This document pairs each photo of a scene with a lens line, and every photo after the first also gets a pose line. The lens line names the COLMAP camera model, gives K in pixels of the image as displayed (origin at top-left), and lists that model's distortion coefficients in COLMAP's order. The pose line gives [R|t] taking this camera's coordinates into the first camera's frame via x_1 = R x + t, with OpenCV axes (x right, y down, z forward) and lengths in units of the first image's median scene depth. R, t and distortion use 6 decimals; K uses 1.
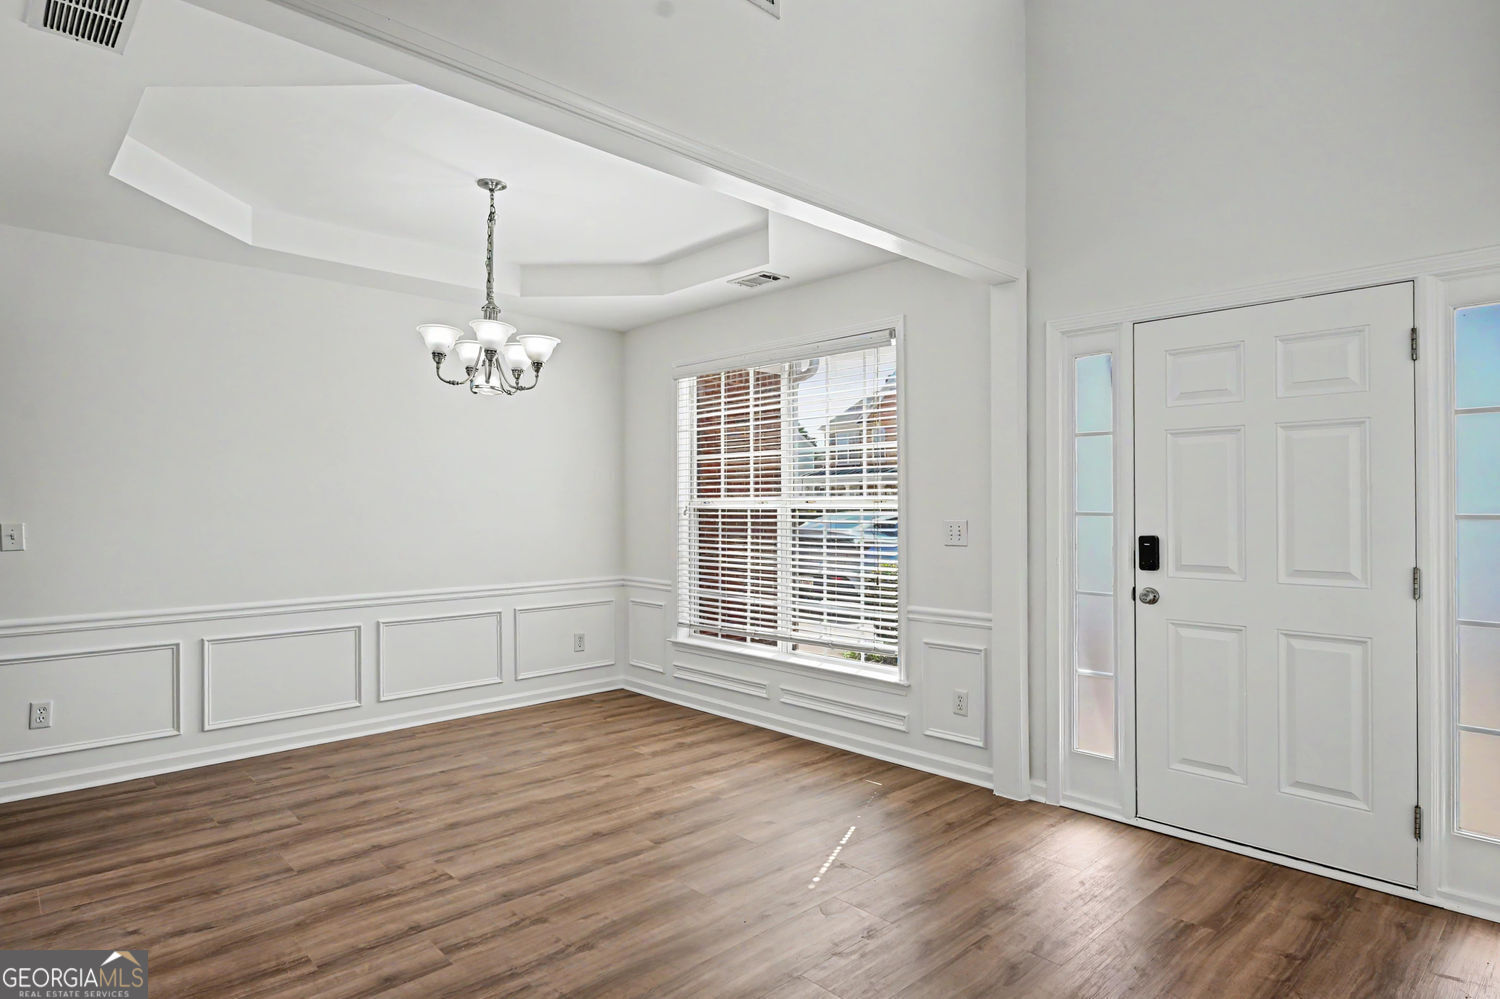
lens RADIAL K [[828.7, 0, 749.6], [0, 828.7, 509.9], [0, 0, 1]] dist [-0.003003, 0.000359]
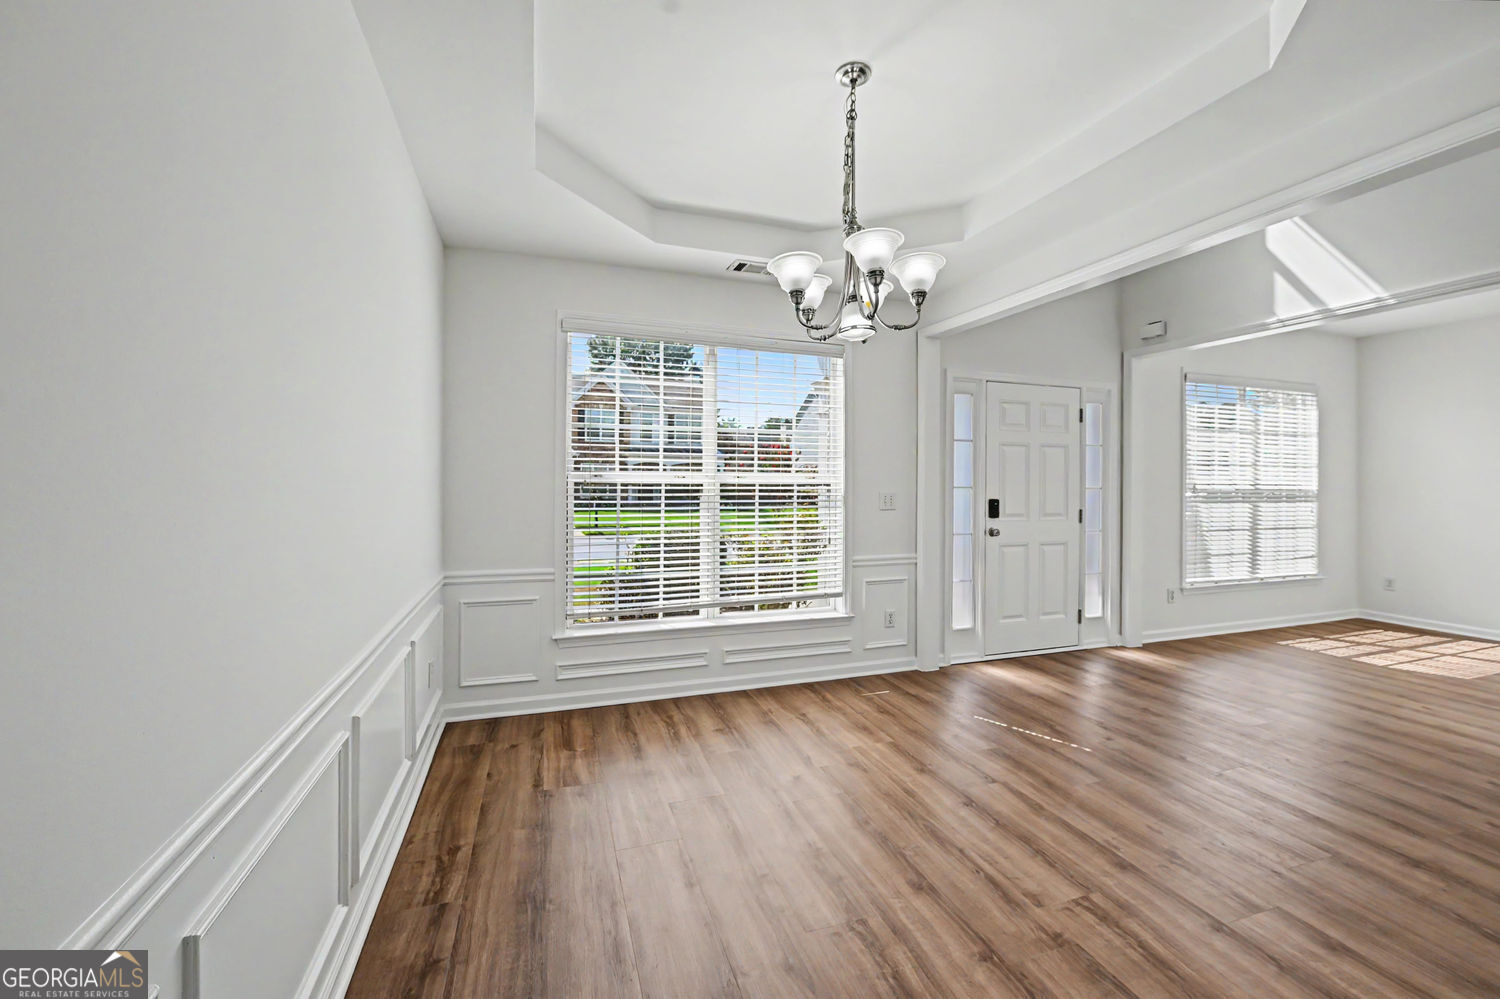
lens RADIAL K [[614.1, 0, 755.2], [0, 614.1, 485.5], [0, 0, 1]] dist [-0.005861, -0.000464]
pose [[0.409100, -0.000156, 0.912489, -0.728383], [-0.001906, 0.999998, 0.001025, 0.000491], [-0.912487, -0.002159, 0.409099, 0.695710]]
